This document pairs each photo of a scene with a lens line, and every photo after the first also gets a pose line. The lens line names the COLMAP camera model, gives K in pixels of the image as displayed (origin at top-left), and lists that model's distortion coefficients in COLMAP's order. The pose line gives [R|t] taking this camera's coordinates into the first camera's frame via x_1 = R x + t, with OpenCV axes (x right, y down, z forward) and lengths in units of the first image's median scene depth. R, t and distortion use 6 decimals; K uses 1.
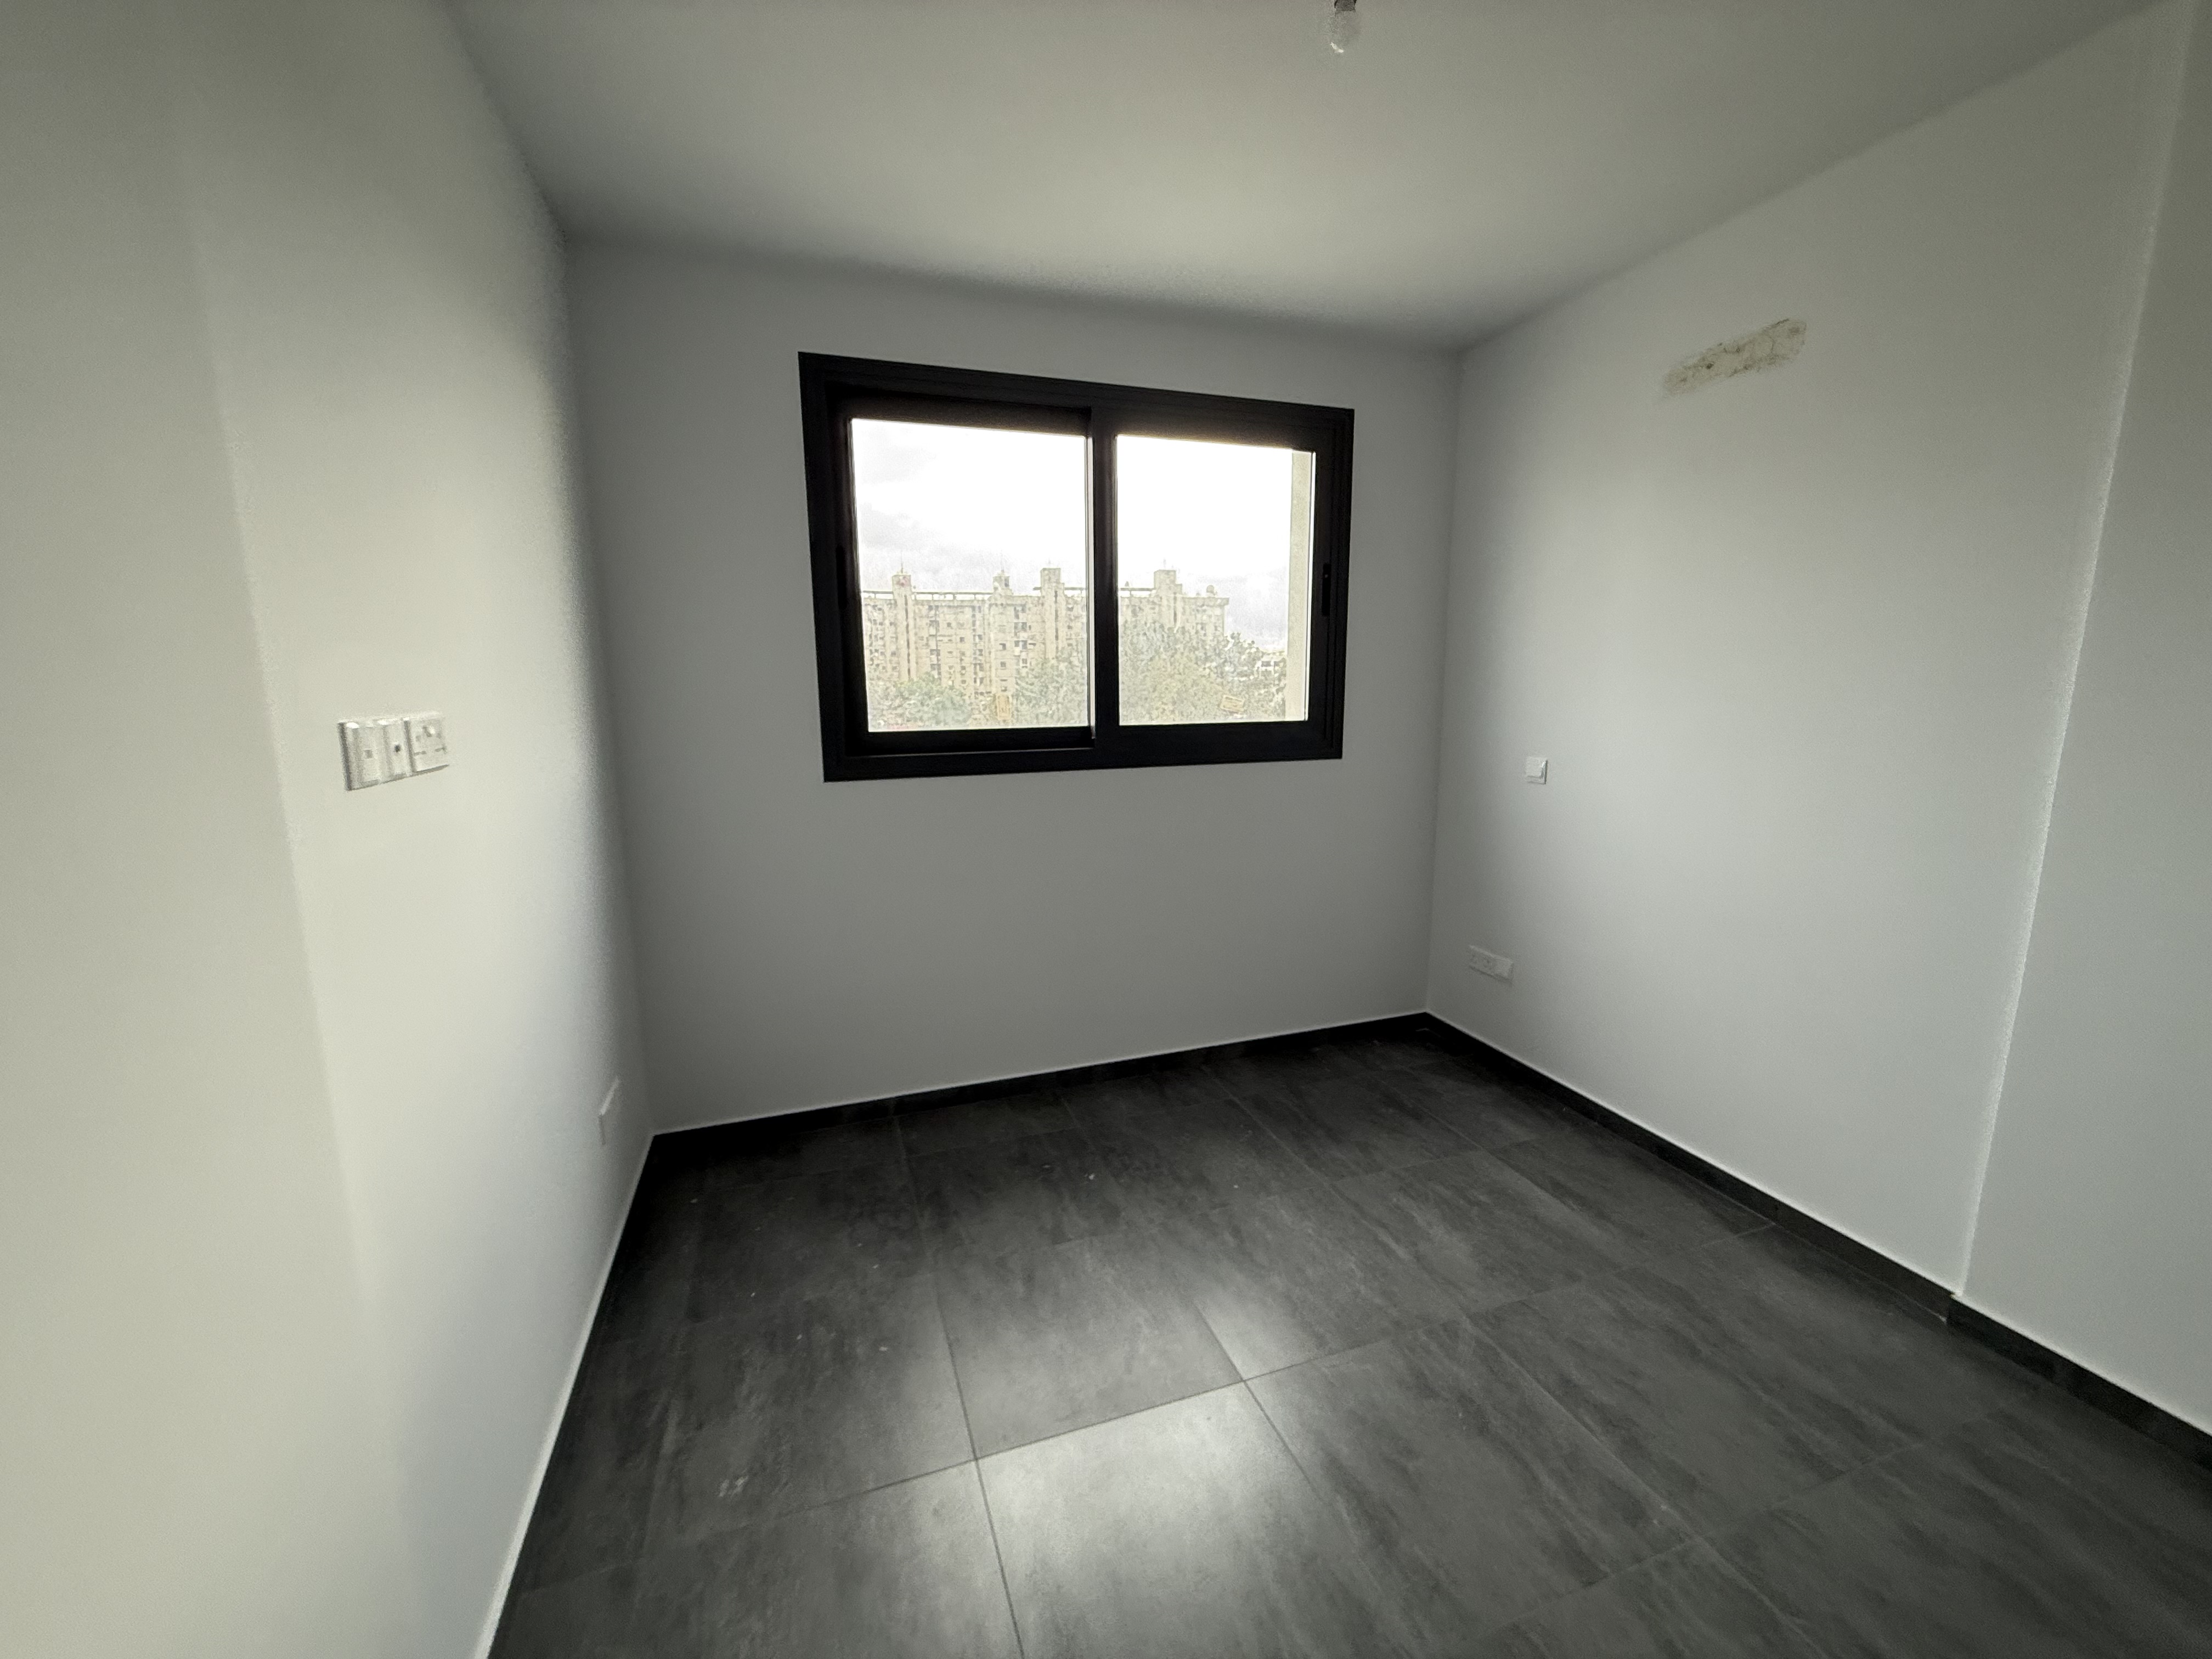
lens RADIAL K [[881.1, 0, 1098.5], [0, 881.1, 826.3], [0, 0, 1]] dist [0.002632, 0.000237]
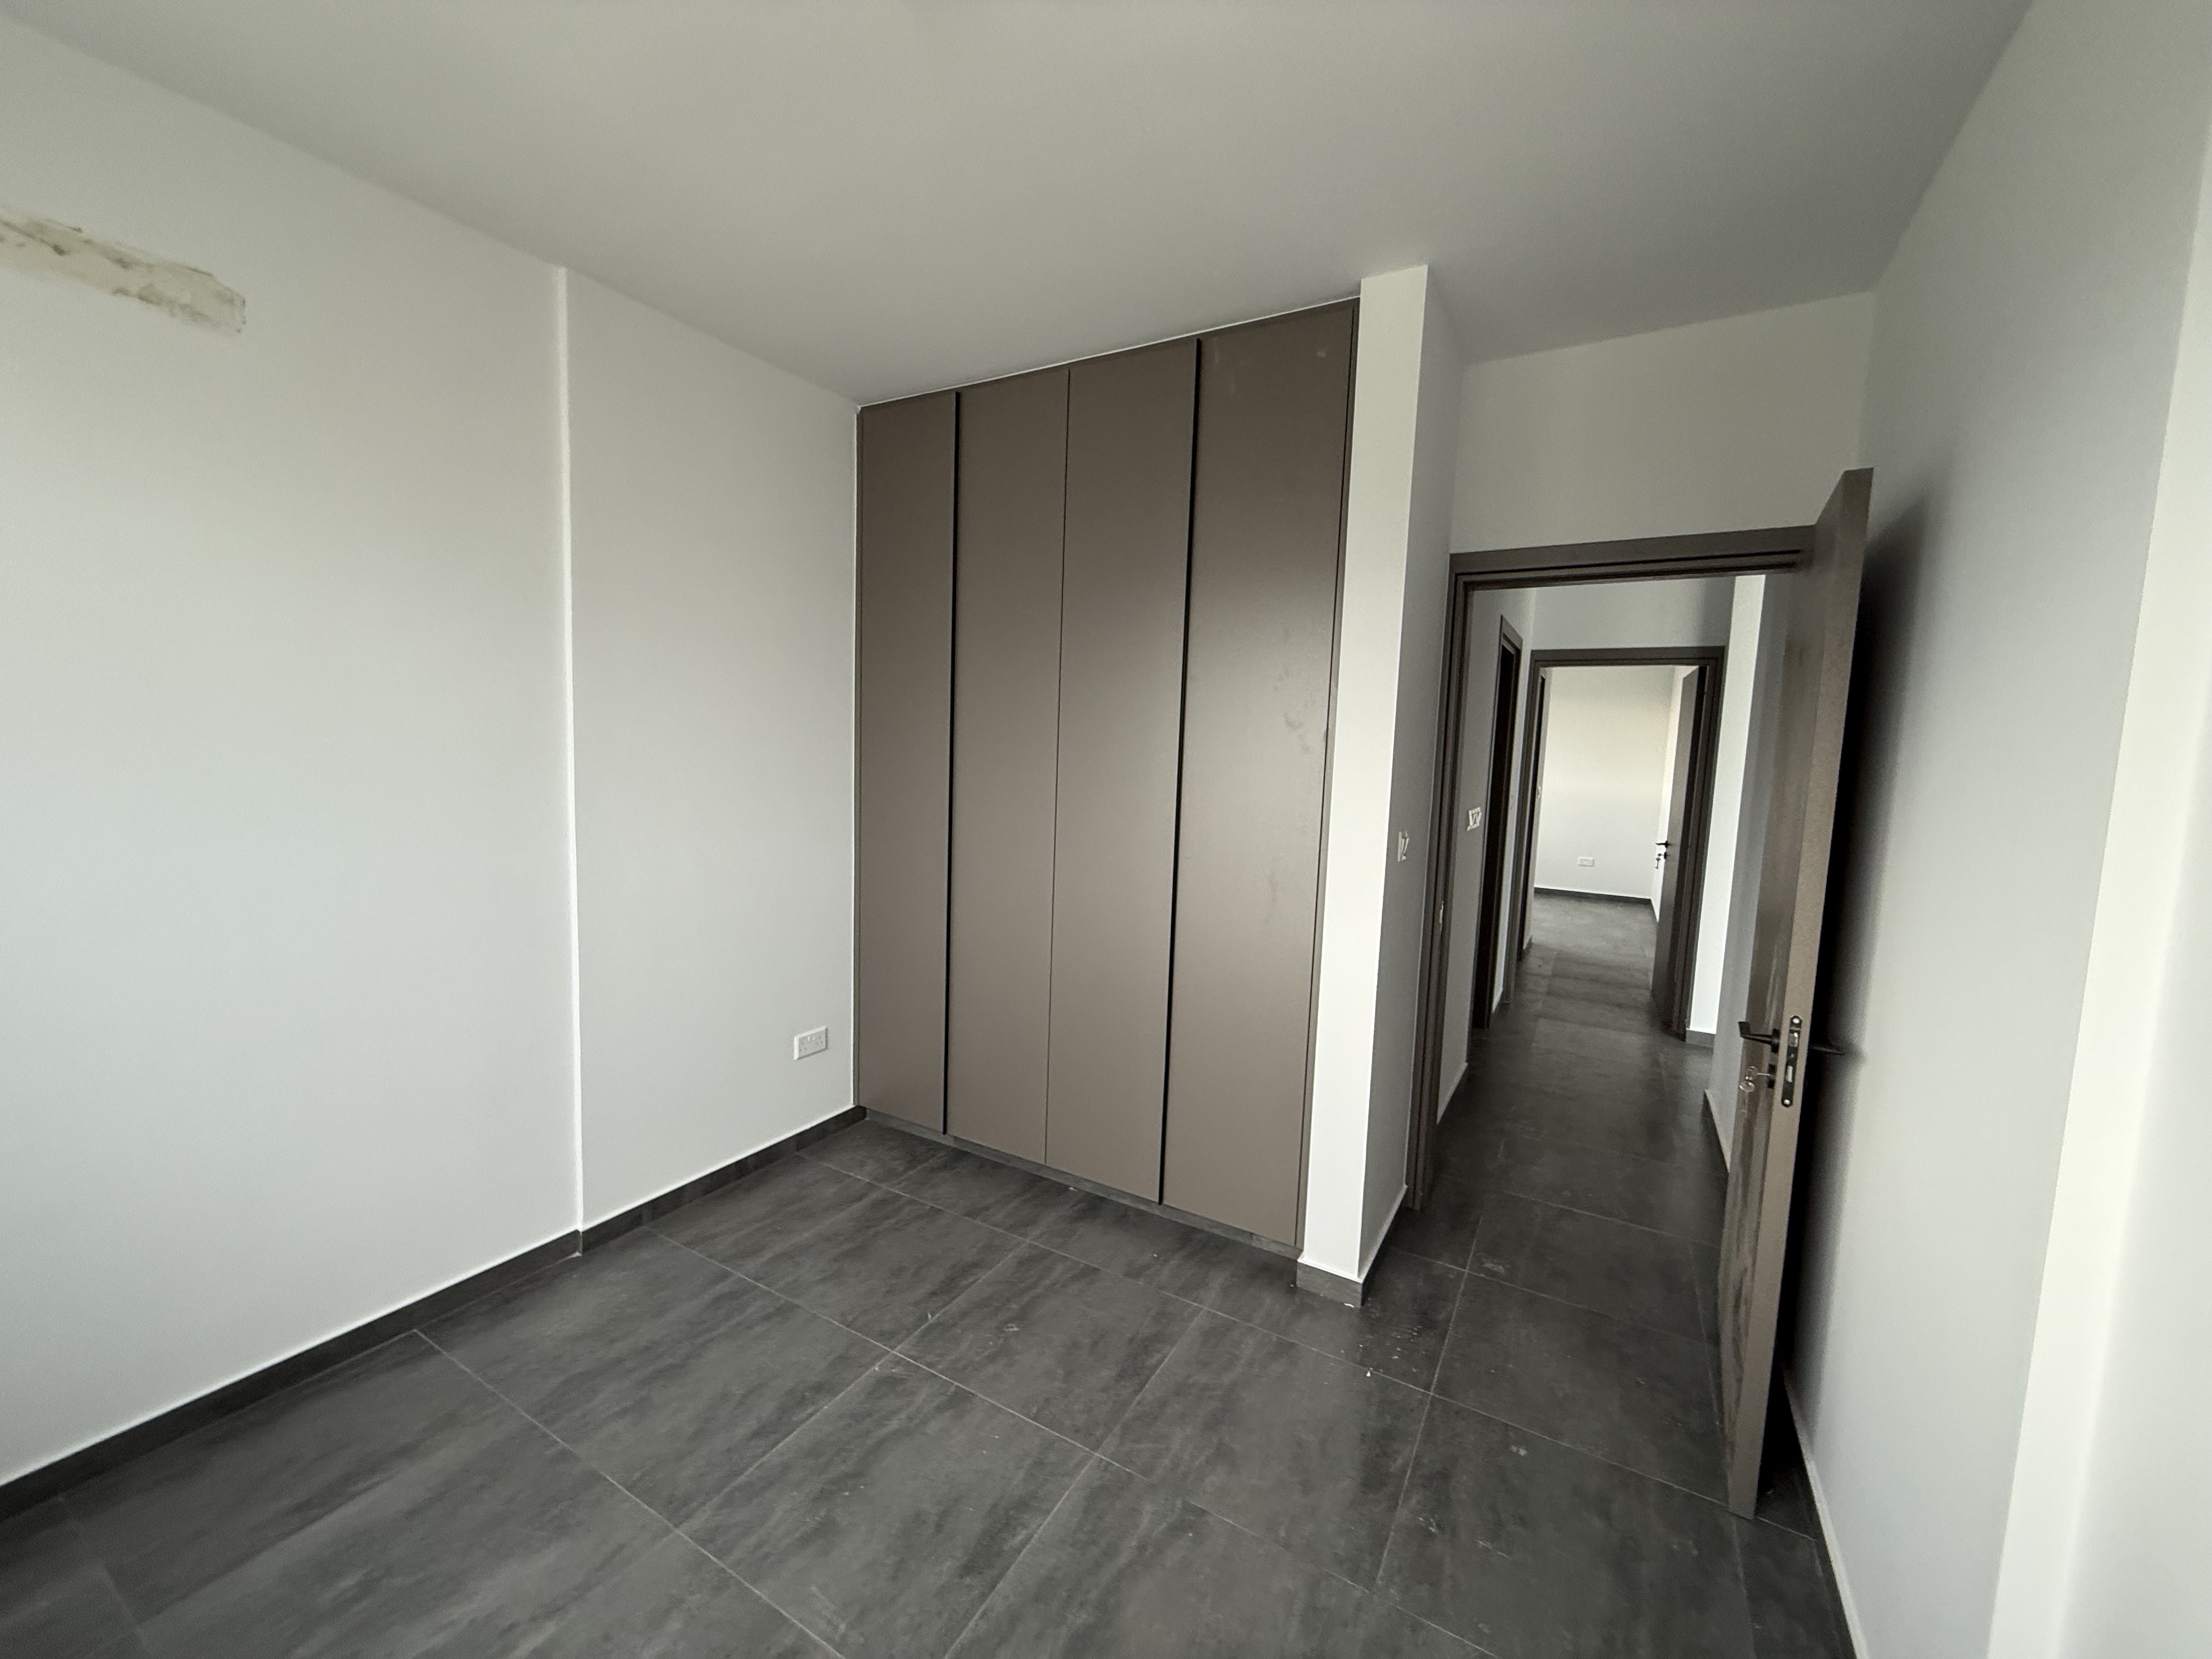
lens RADIAL K [[881.1, 0, 1098.5], [0, 881.1, 826.3], [0, 0, 1]] dist [0.002632, 0.000237]
pose [[-0.648899, -0.086465, 0.755945, -0.264046], [0.099264, 0.975411, 0.196776, -0.130245], [-0.754372, 0.202726, -0.624360, 0.737170]]
